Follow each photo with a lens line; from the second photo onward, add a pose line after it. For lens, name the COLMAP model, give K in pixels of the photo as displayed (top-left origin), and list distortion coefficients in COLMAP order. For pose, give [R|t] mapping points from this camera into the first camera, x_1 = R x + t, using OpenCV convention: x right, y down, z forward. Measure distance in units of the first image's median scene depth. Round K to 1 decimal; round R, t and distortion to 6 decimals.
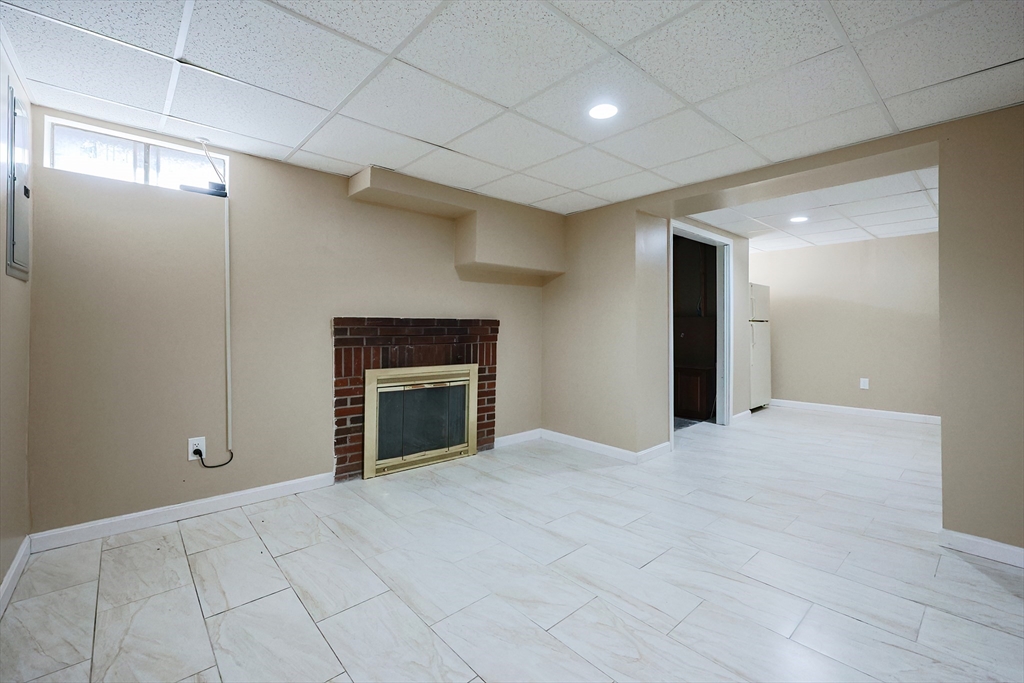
lens RADIAL K [[437.3, 0, 520.5], [0, 437.3, 337.4], [0, 0, 1]] dist [0.001929, 0.000425]
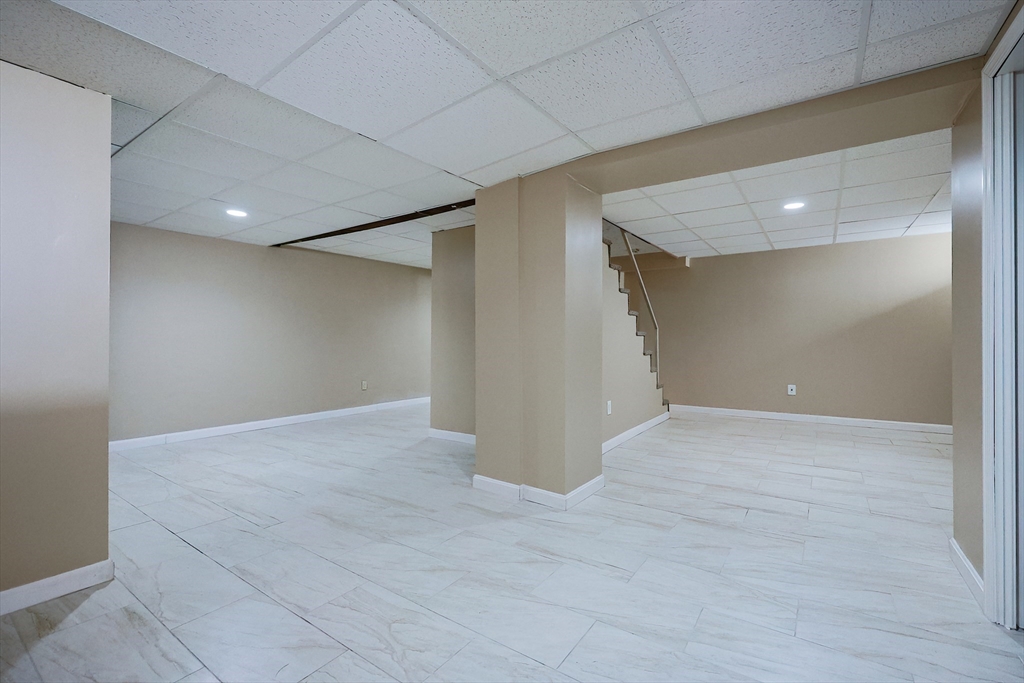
lens RADIAL K [[437.3, 0, 520.5], [0, 437.3, 337.4], [0, 0, 1]] dist [0.001929, 0.000425]
pose [[-0.972666, 0.001611, -0.232204, 1.236129], [0.001083, 0.999997, 0.002405, -0.000715], [0.232207, 0.002088, -0.972664, 1.839650]]
